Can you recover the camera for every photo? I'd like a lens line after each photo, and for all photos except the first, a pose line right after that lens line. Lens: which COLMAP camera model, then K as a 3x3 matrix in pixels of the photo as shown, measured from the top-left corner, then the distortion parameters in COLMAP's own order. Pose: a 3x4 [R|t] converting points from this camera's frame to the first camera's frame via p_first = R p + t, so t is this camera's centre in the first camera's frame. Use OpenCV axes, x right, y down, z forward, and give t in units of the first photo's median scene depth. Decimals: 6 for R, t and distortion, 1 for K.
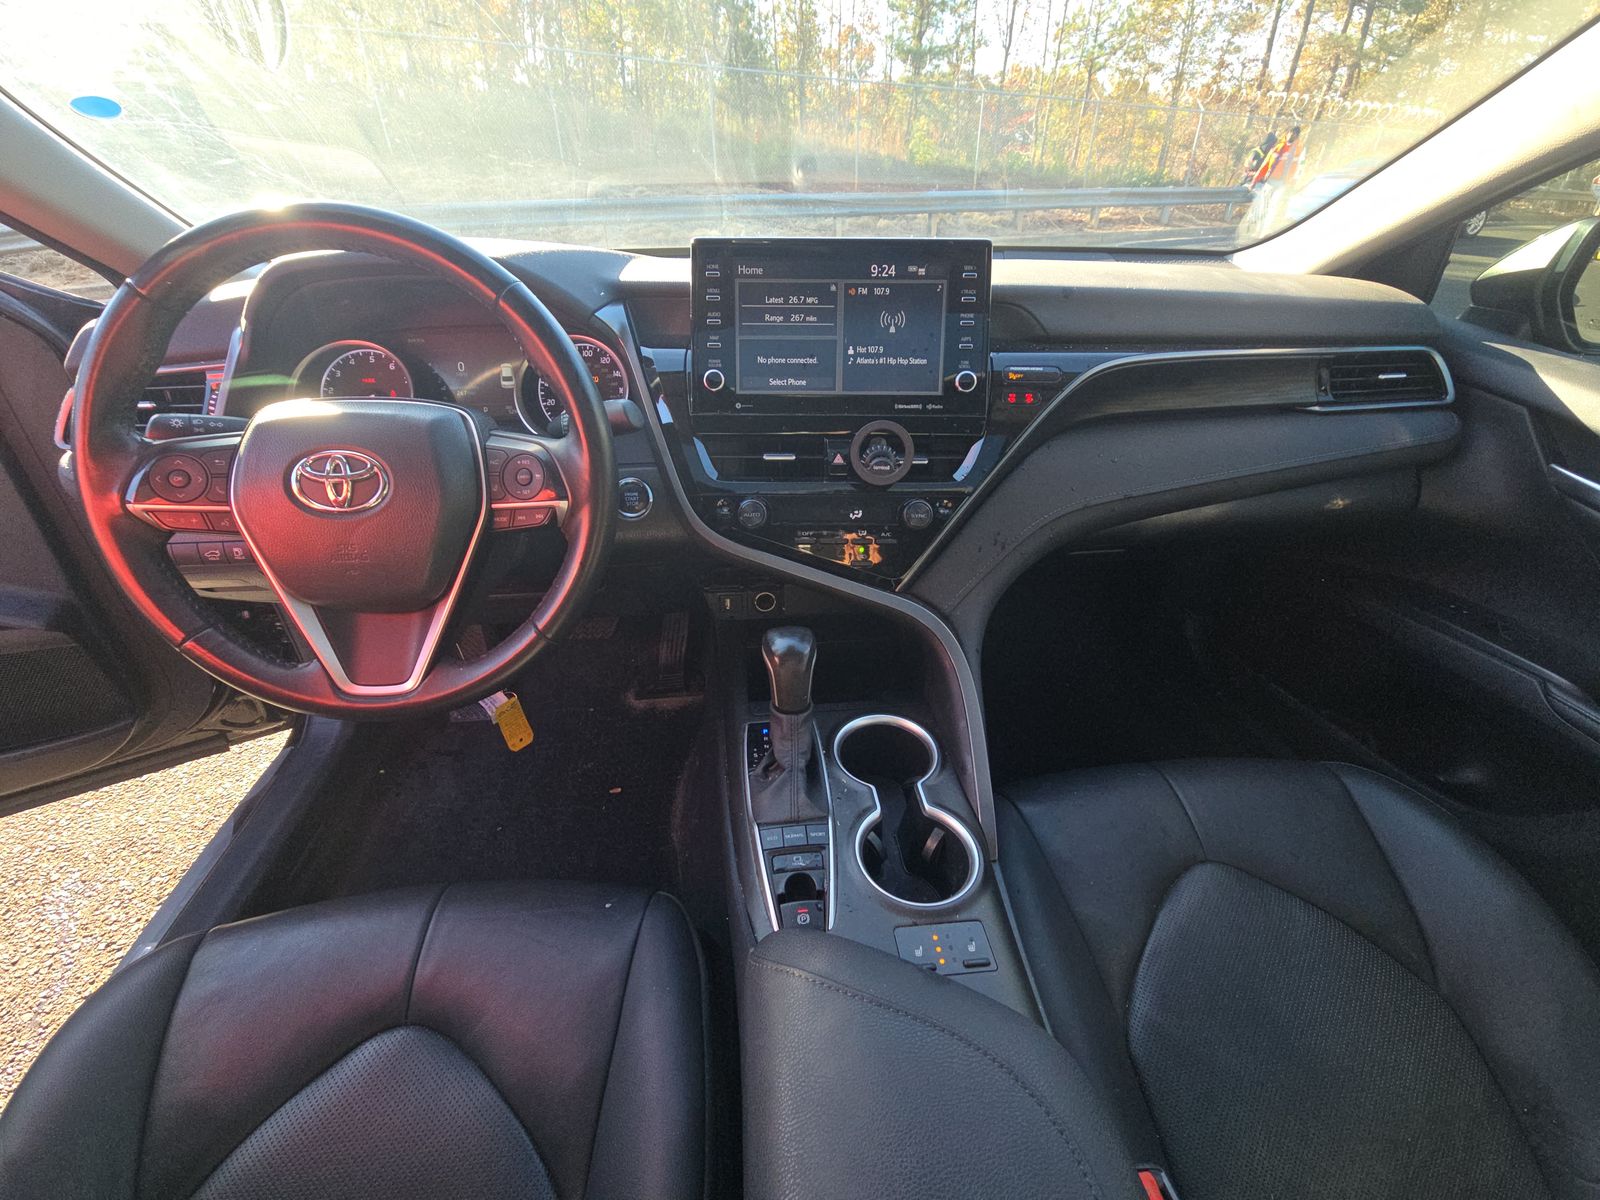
lens RADIAL K [[639.6, 0, 800.0], [0, 639.6, 600.0], [0, 0, 1]] dist [-0.001791, -0.000581]
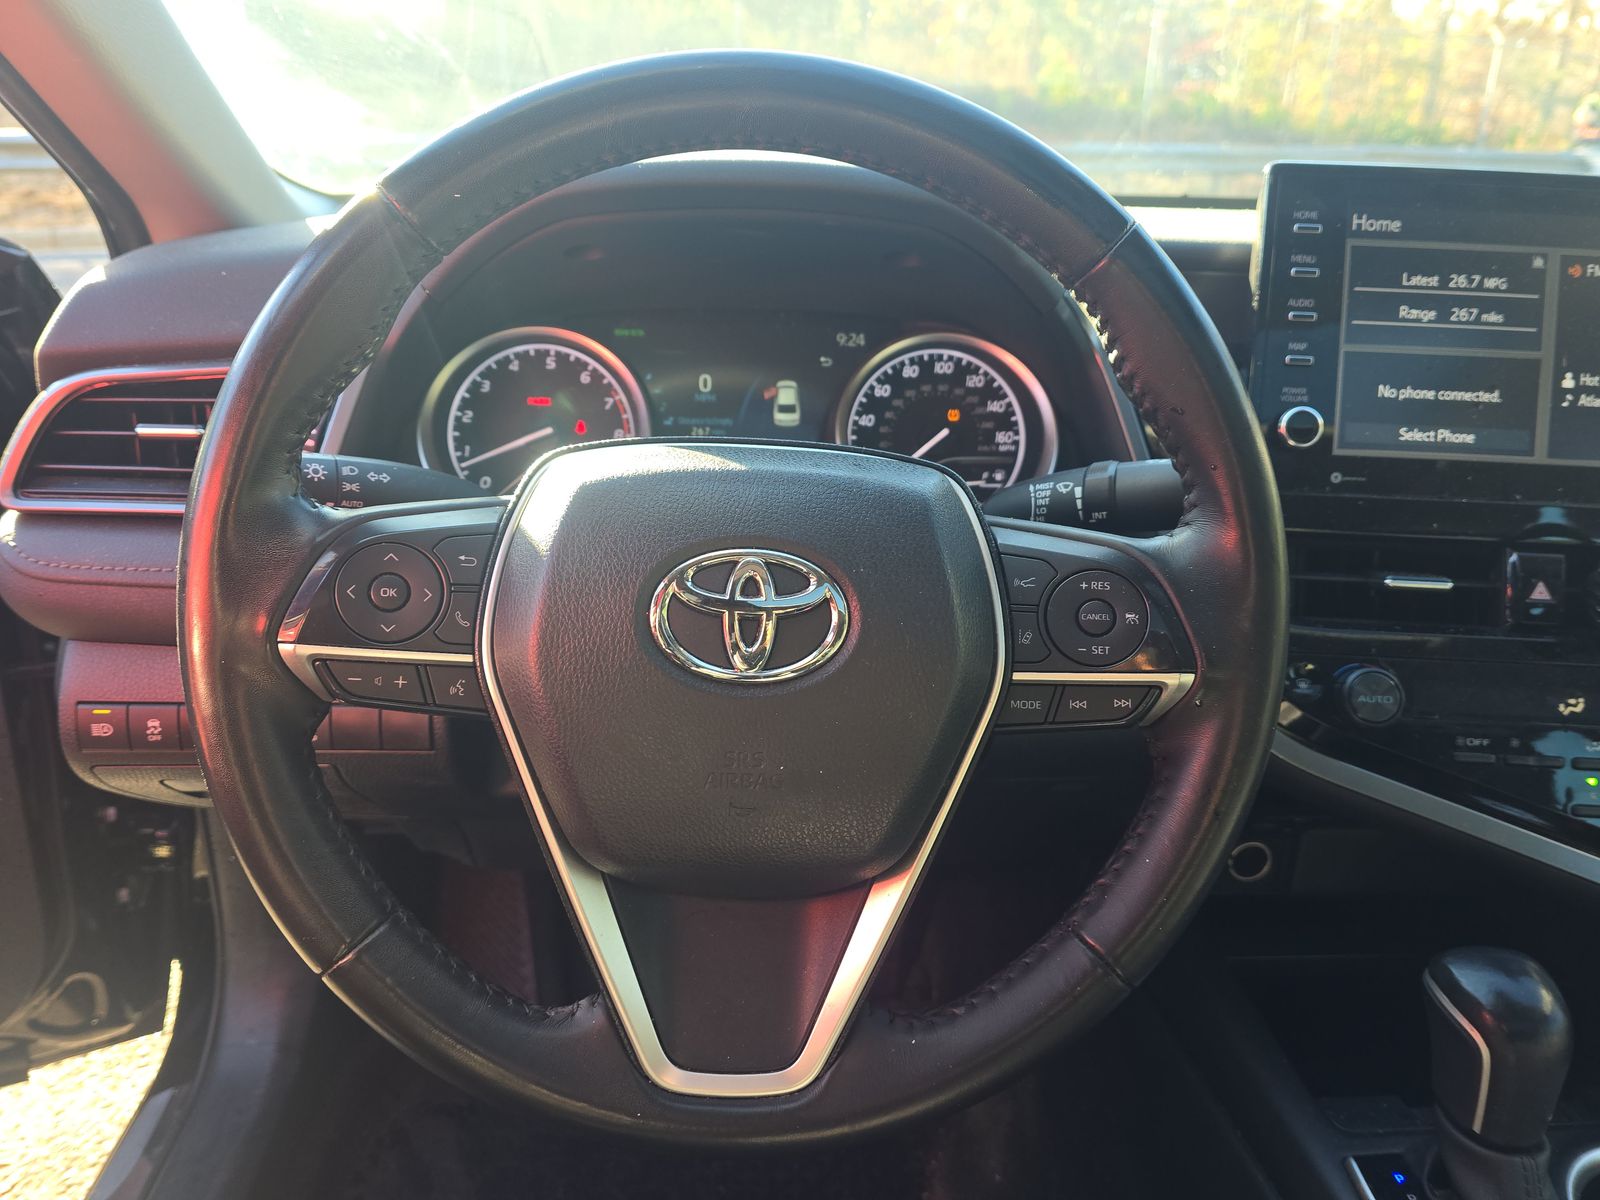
lens RADIAL K [[1057.1, 0, 746.2], [0, 1057.1, 597.3], [0, 0, 1]] dist [0.037775, -0.045131]
pose [[0.998602, 0.042800, -0.031034, -0.535237], [-0.047306, 0.985477, -0.163090, -0.057180], [0.023603, 0.164330, 0.986123, 0.193039]]
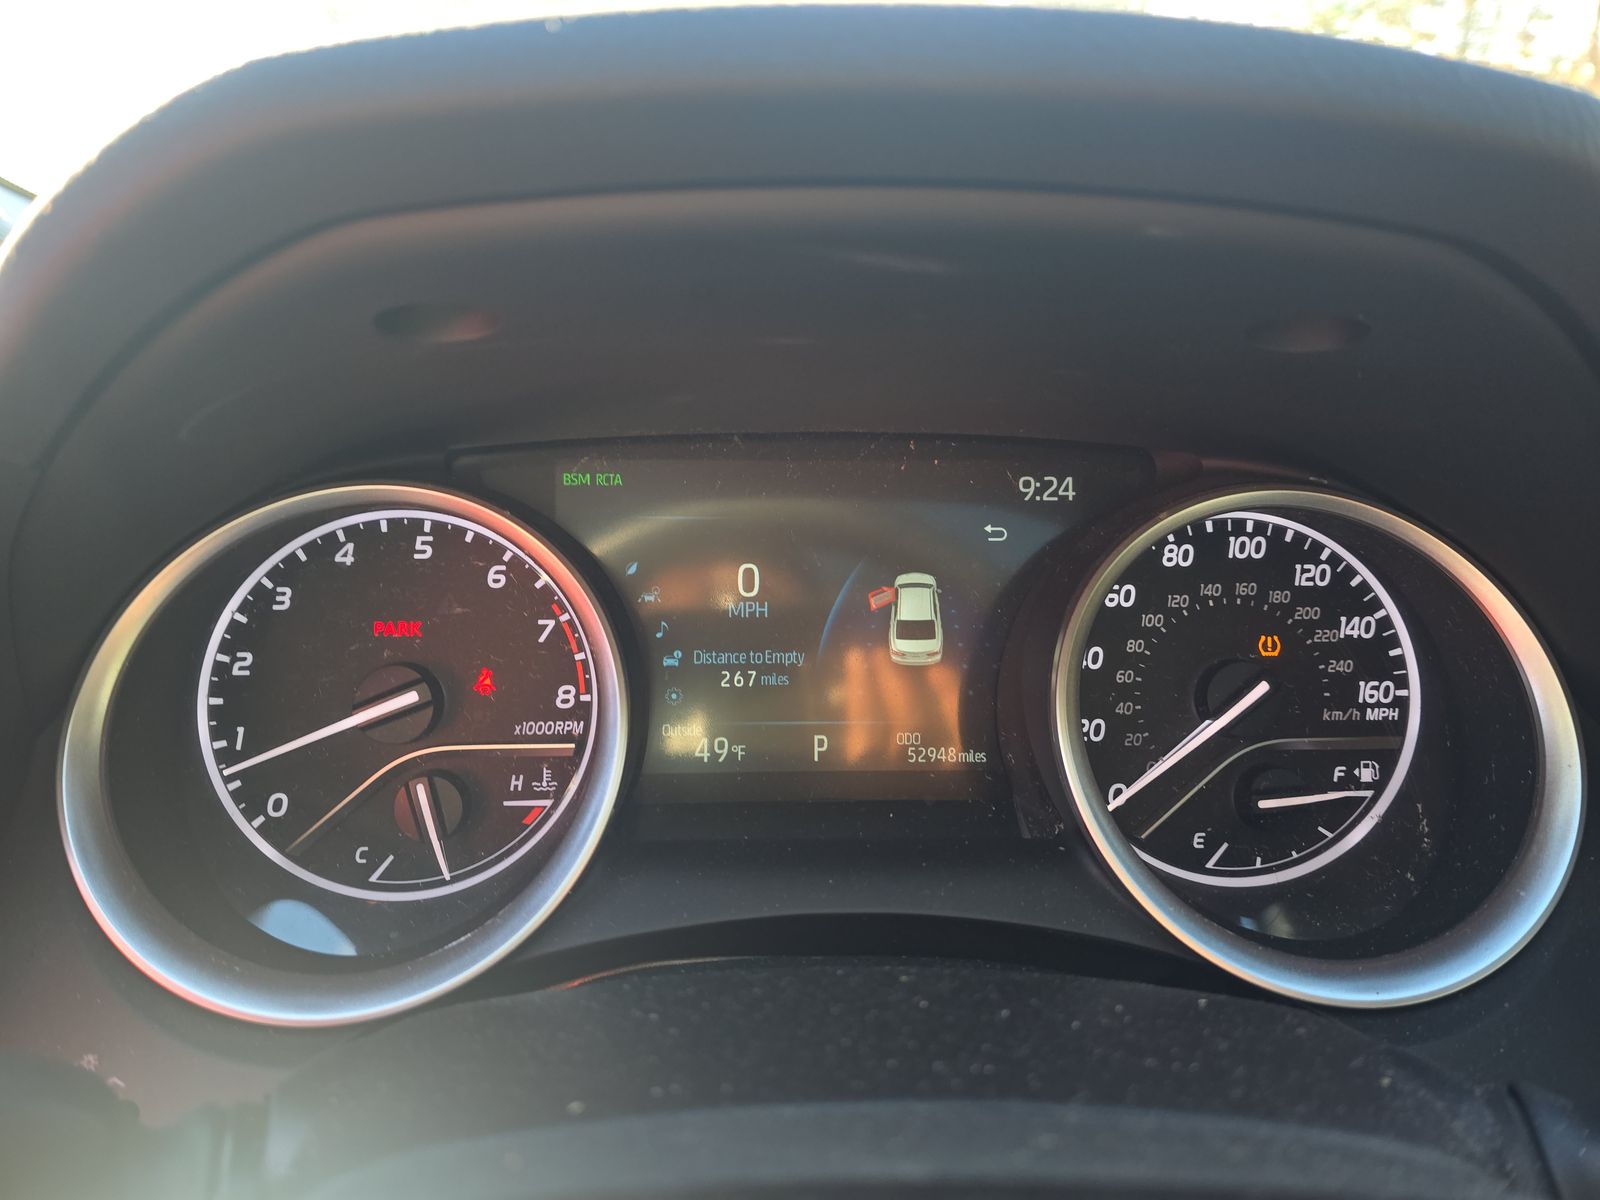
lens RADIAL K [[1057.1, 0, 746.2], [0, 1057.1, 597.3], [0, 0, 1]] dist [0.037775, -0.045131]
pose [[0.997991, 0.039572, -0.049479, -0.591307], [-0.048952, 0.977397, -0.205669, -0.315002], [0.040222, 0.207678, 0.977370, 0.682411]]
